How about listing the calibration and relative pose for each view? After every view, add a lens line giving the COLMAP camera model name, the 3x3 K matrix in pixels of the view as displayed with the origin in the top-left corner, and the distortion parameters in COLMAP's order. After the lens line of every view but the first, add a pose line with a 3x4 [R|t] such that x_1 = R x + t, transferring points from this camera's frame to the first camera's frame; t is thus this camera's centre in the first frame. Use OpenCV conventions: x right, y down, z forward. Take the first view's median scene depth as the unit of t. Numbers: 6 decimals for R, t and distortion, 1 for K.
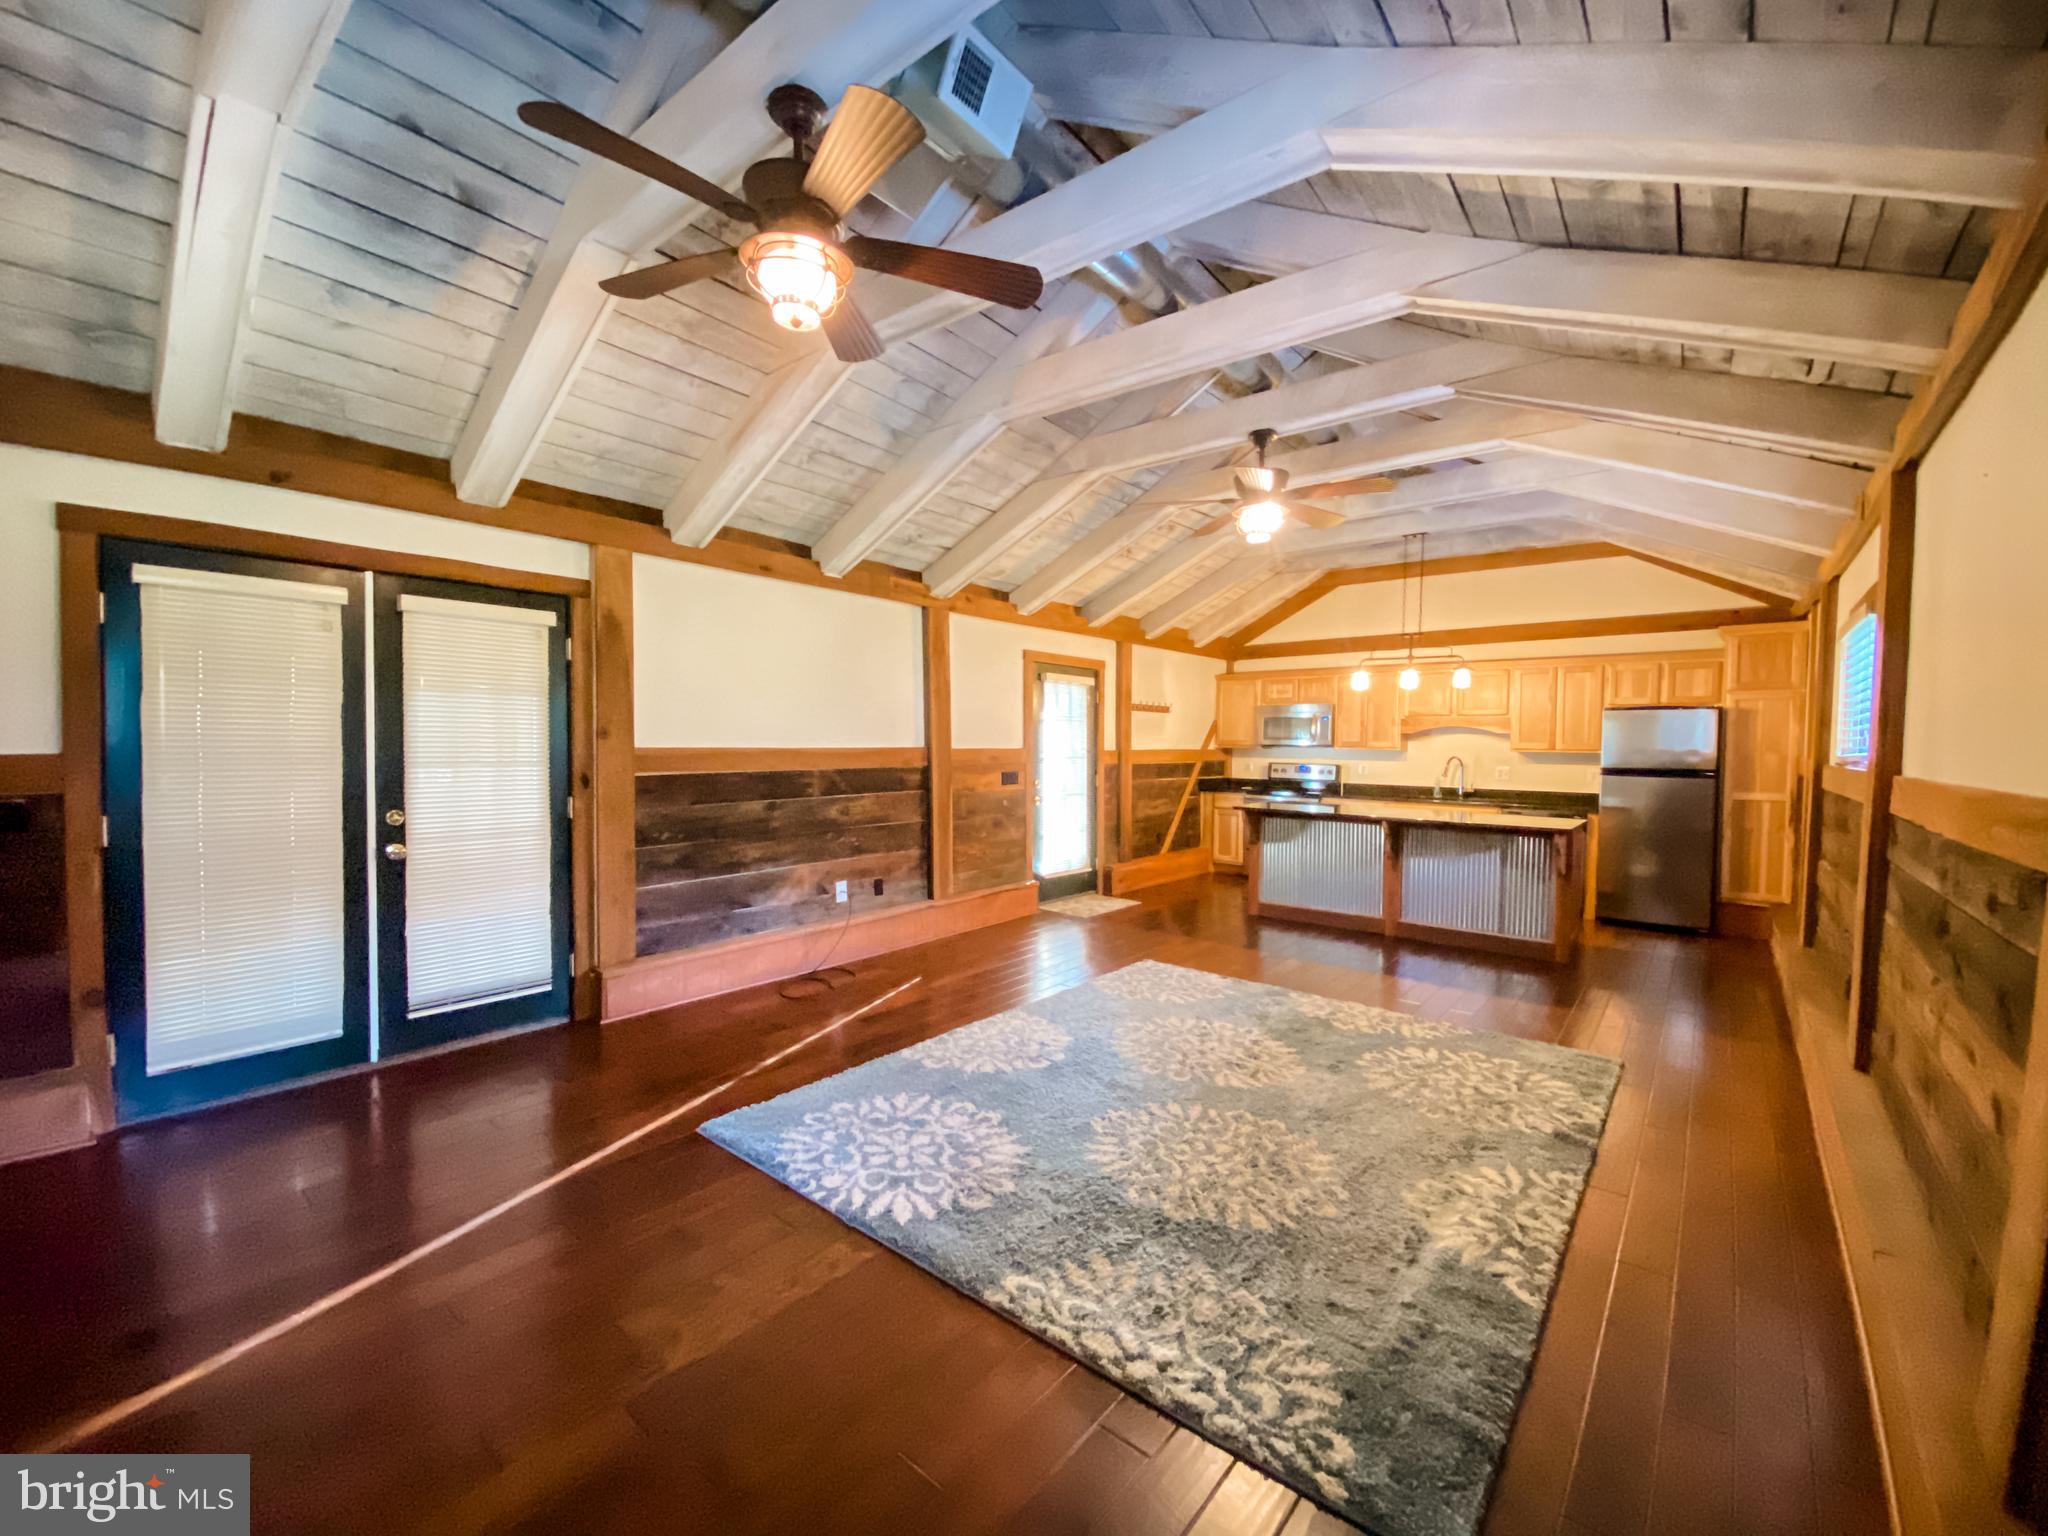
lens RADIAL K [[829.9, 0, 1024.0], [0, 829.9, 768.0], [0, 0, 1]] dist [0.040706, -0.027856]
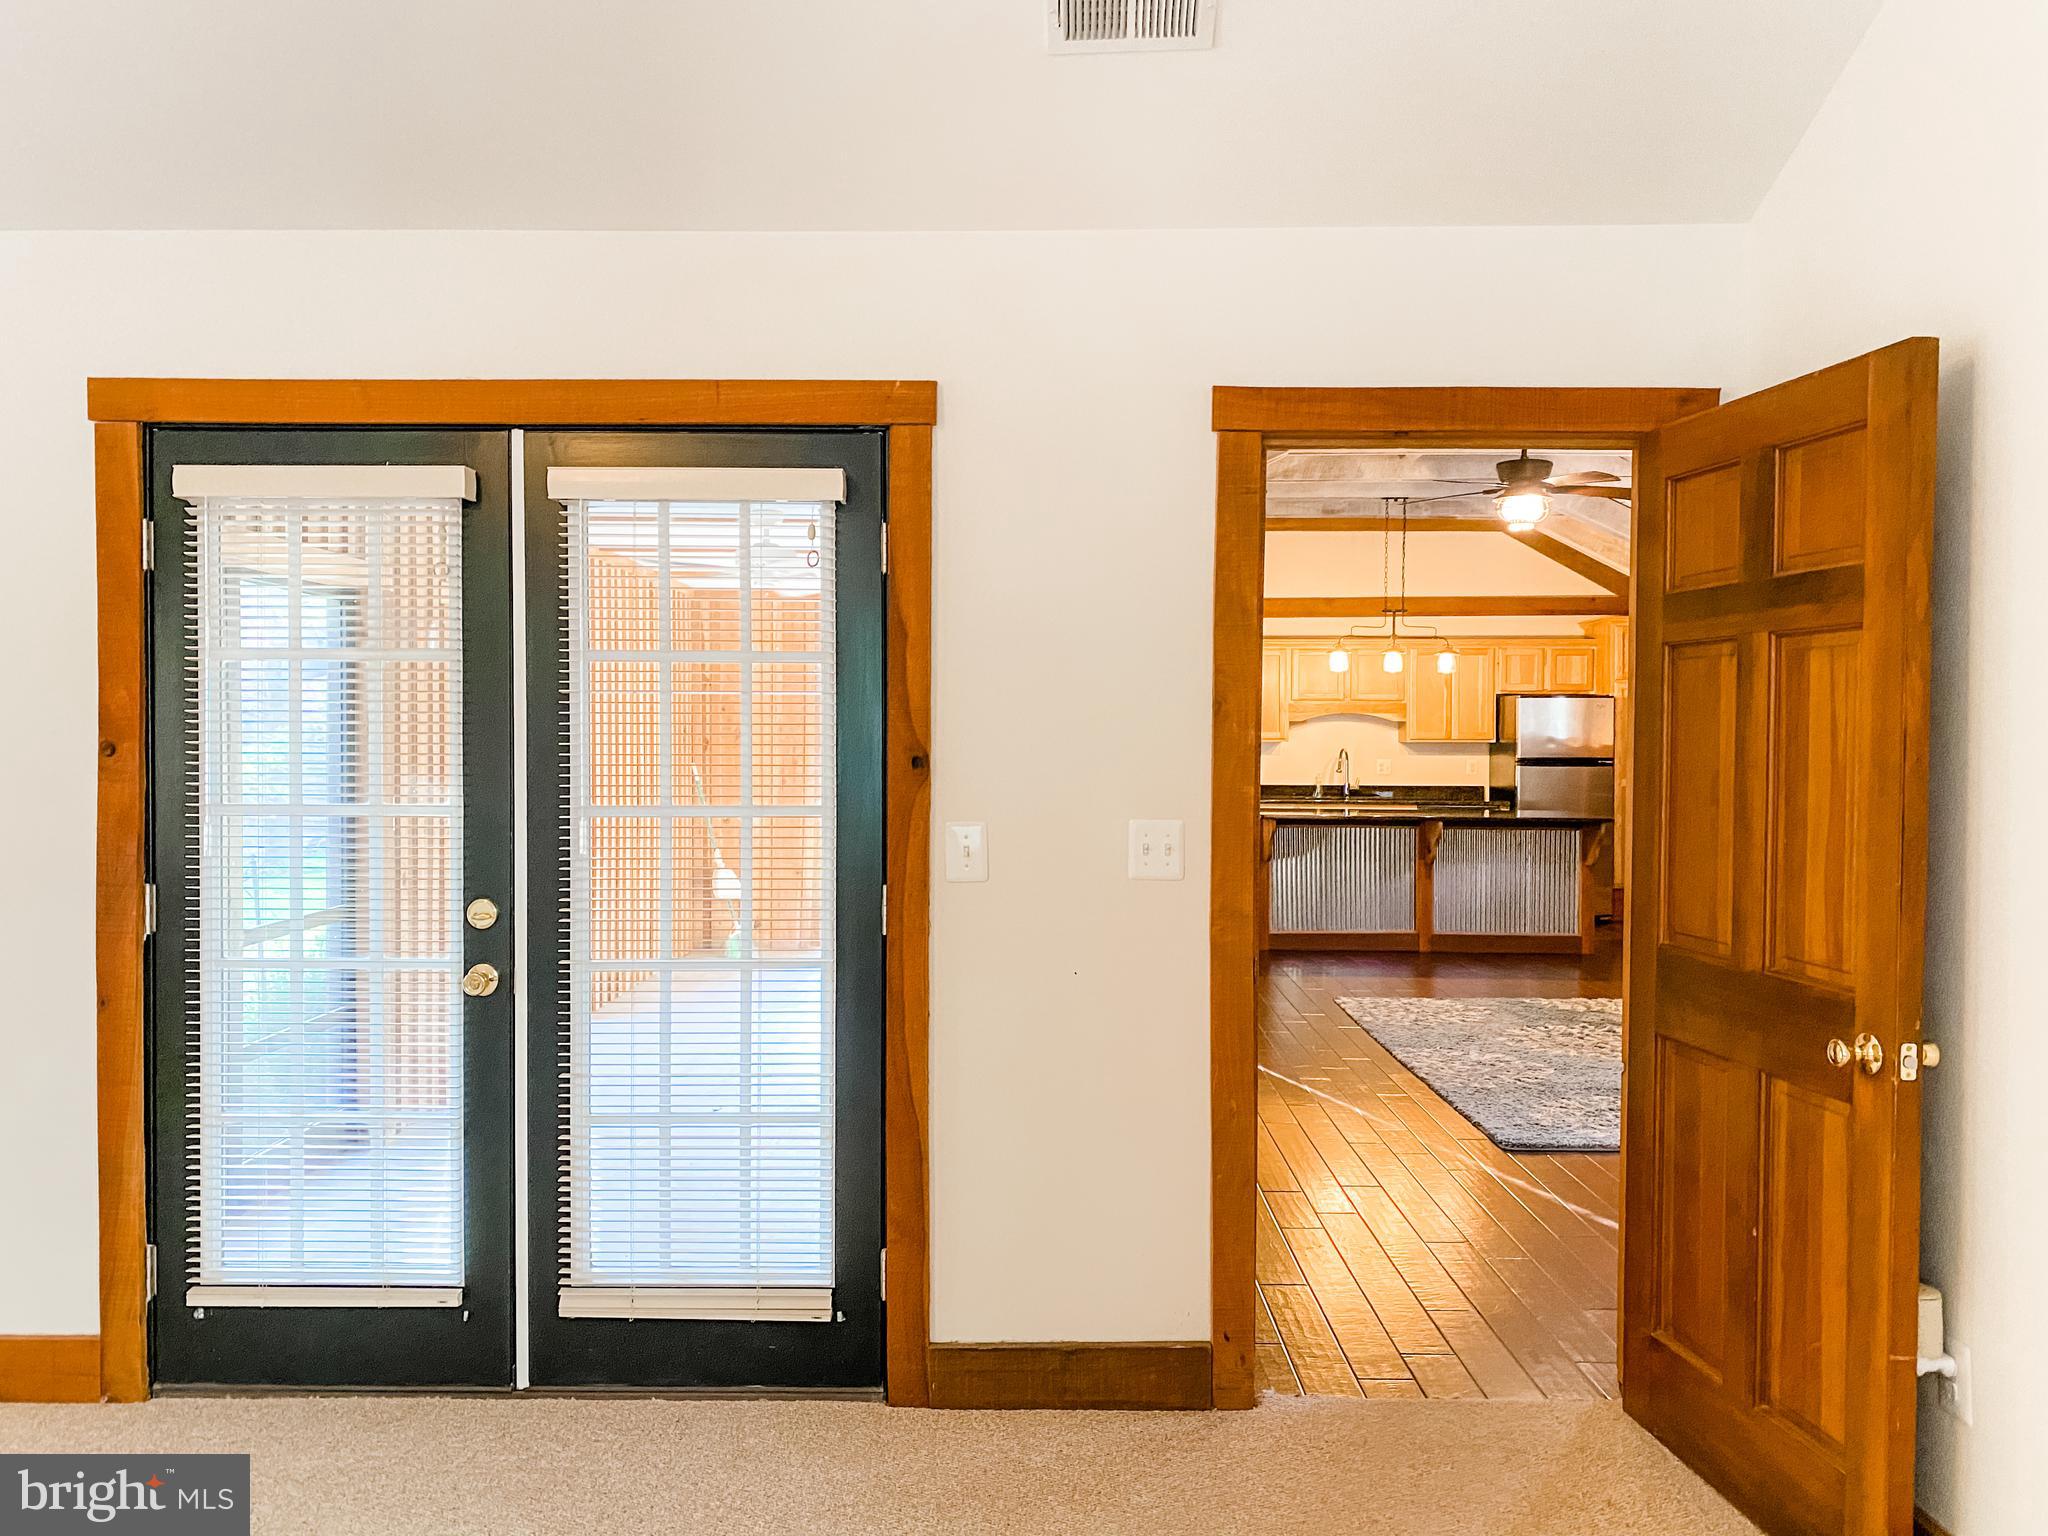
lens RADIAL K [[1545.7, 0, 1024.0], [0, 1545.7, 768.0], [0, 0, 1]] dist [0.099708, -0.133624]
pose [[0.778268, -0.024683, 0.627447, -0.776154], [0.025254, 0.999649, 0.008000, -0.015357], [-0.627424, 0.009619, 0.778618, -0.021832]]
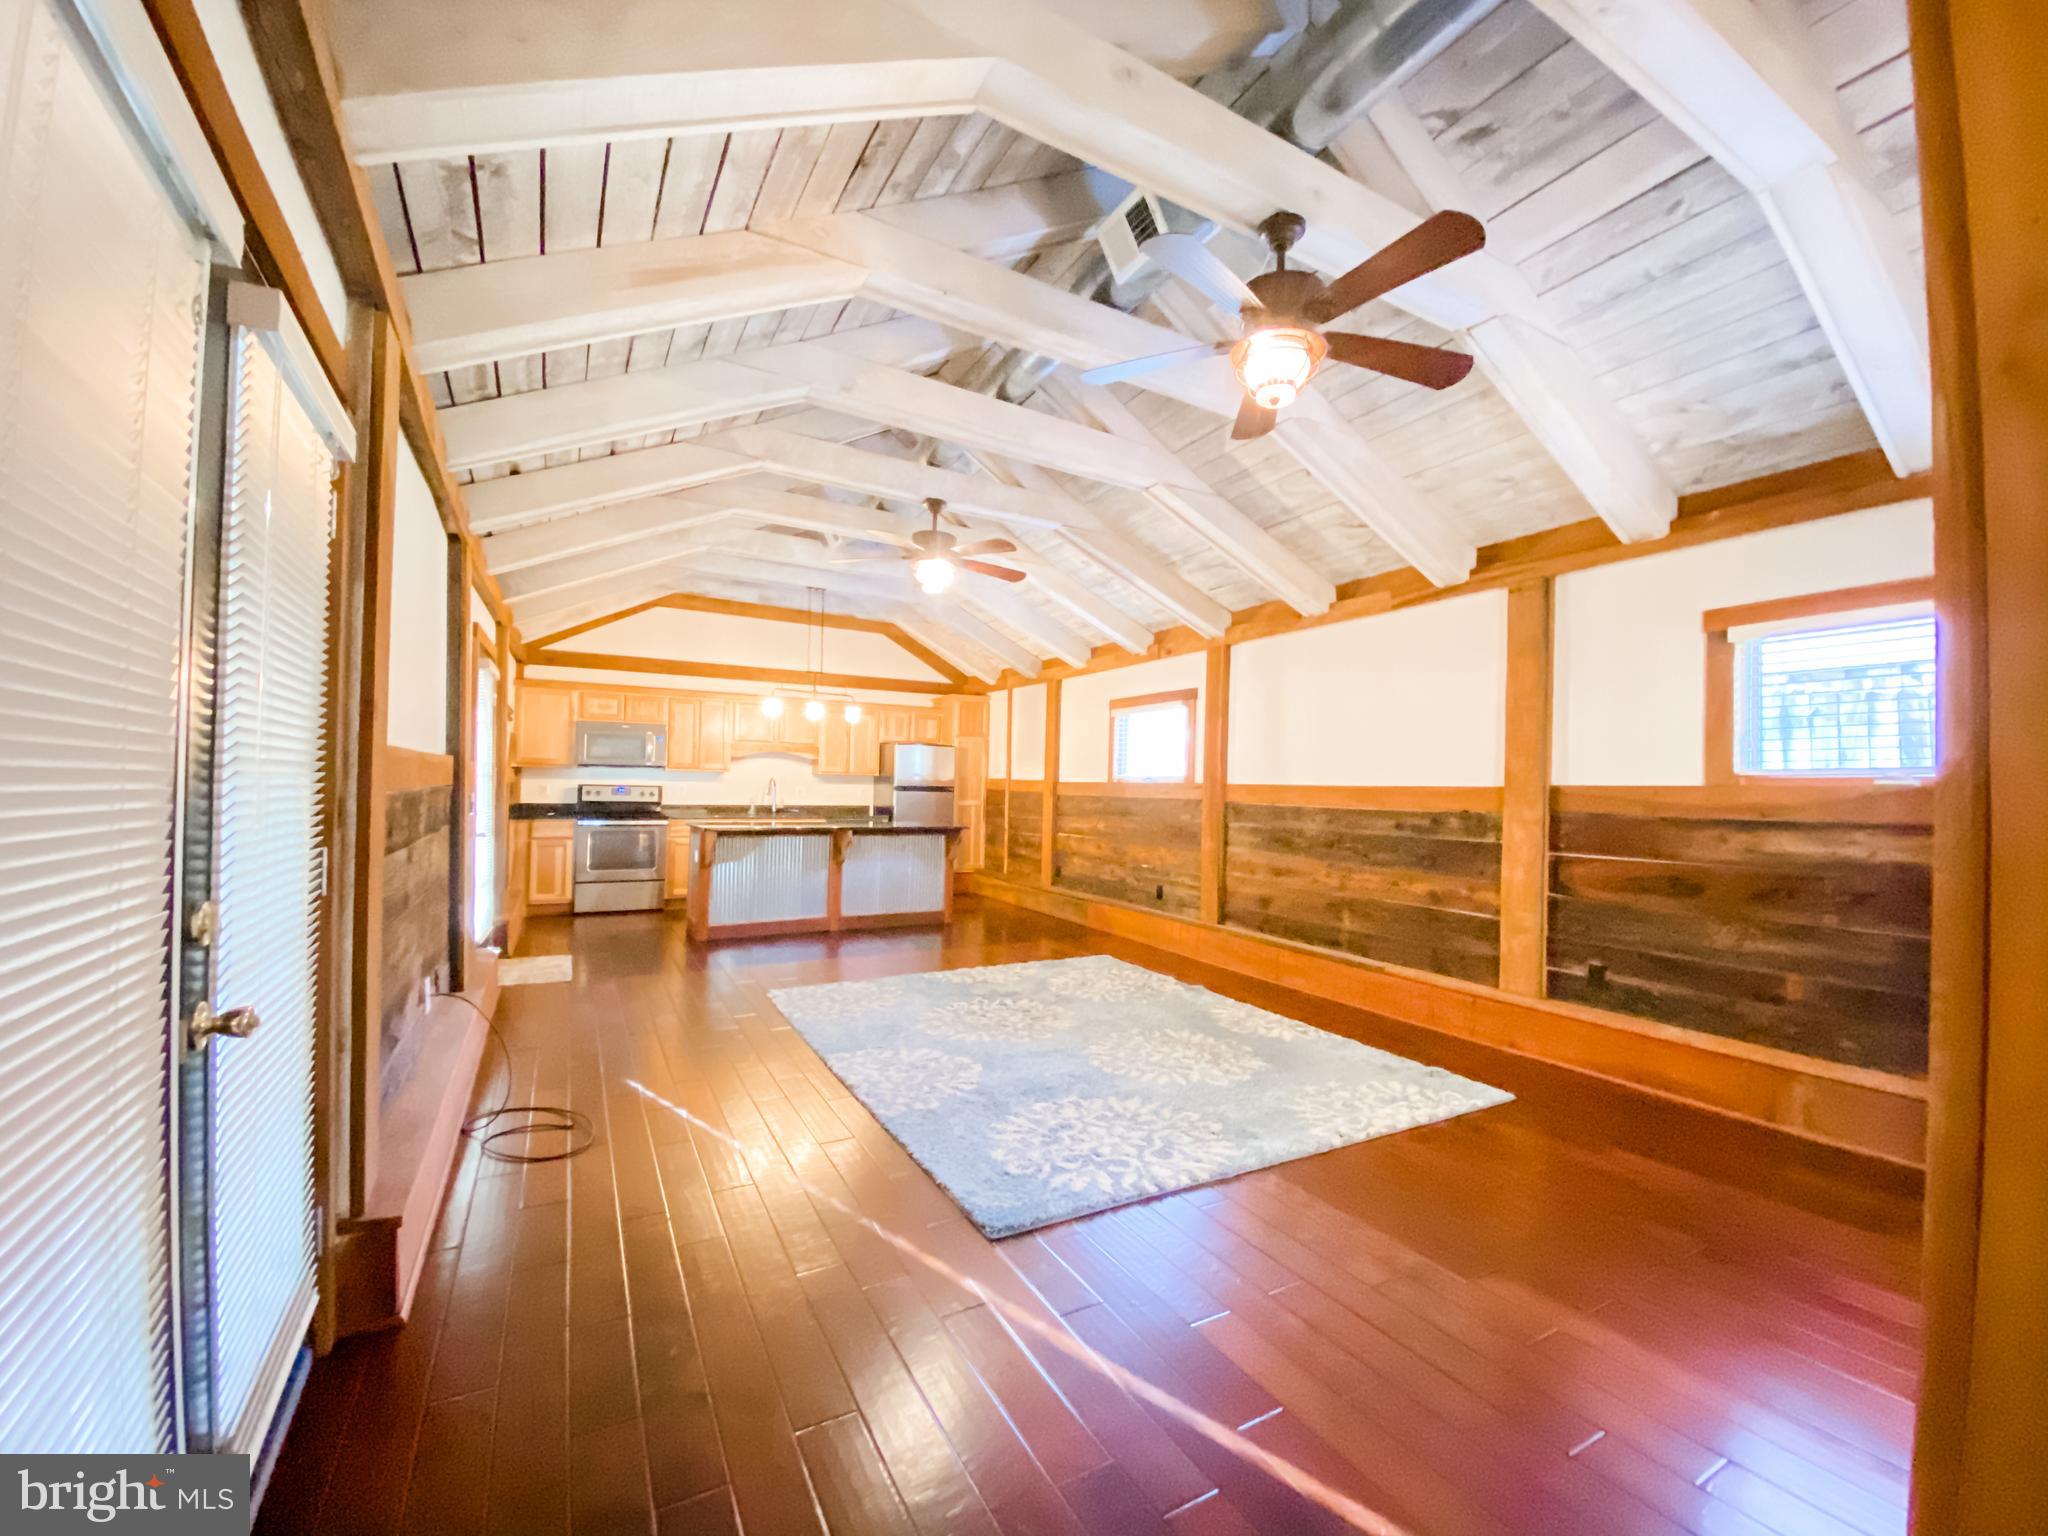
lens RADIAL K [[816.1, 0, 1032.1], [0, 816.1, 774.6], [0, 0, 1]] dist [0.066838, -0.017477]
pose [[0.364977, 0.008088, 0.930981, -0.442485], [0.013292, 0.999815, -0.013897, 0.002735], [-0.930922, 0.017447, 0.364802, 0.268556]]
